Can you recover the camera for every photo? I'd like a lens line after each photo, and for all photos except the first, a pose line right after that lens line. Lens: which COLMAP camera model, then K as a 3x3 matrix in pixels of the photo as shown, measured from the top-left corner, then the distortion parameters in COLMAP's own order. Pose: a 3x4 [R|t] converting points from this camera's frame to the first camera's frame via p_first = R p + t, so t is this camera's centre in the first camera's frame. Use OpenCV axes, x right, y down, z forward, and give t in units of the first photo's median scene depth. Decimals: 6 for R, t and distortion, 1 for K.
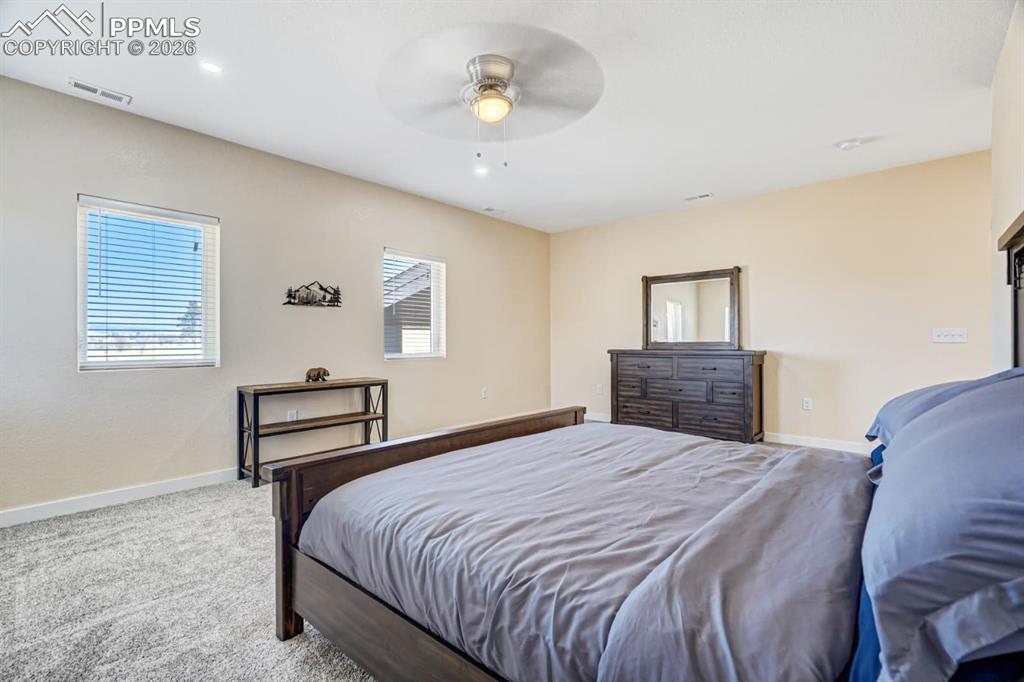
lens RADIAL K [[467.5, 0, 516.3], [0, 467.5, 342.1], [0, 0, 1]] dist [-0.003831, -0.000207]
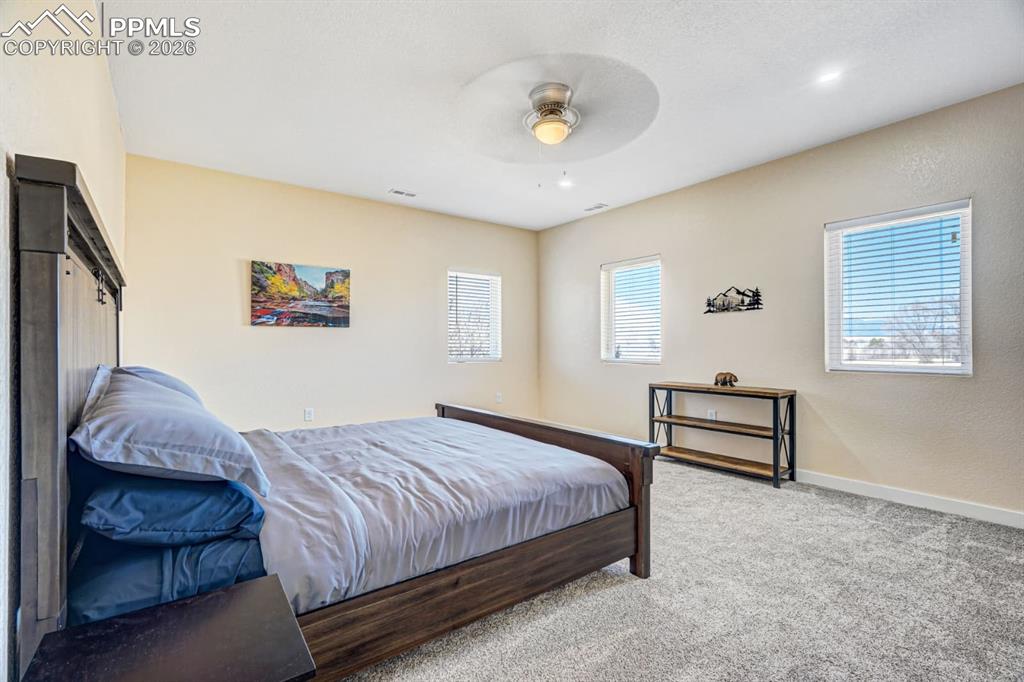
lens RADIAL K [[467.5, 0, 516.6], [0, 467.5, 343.5], [0, 0, 1]] dist [-0.003831, -0.000207]
pose [[-0.200513, -0.006576, -0.979669, 0.659723], [-0.000779, 0.999978, -0.006553, -0.001101], [0.979691, -0.000551, -0.200514, 0.756138]]
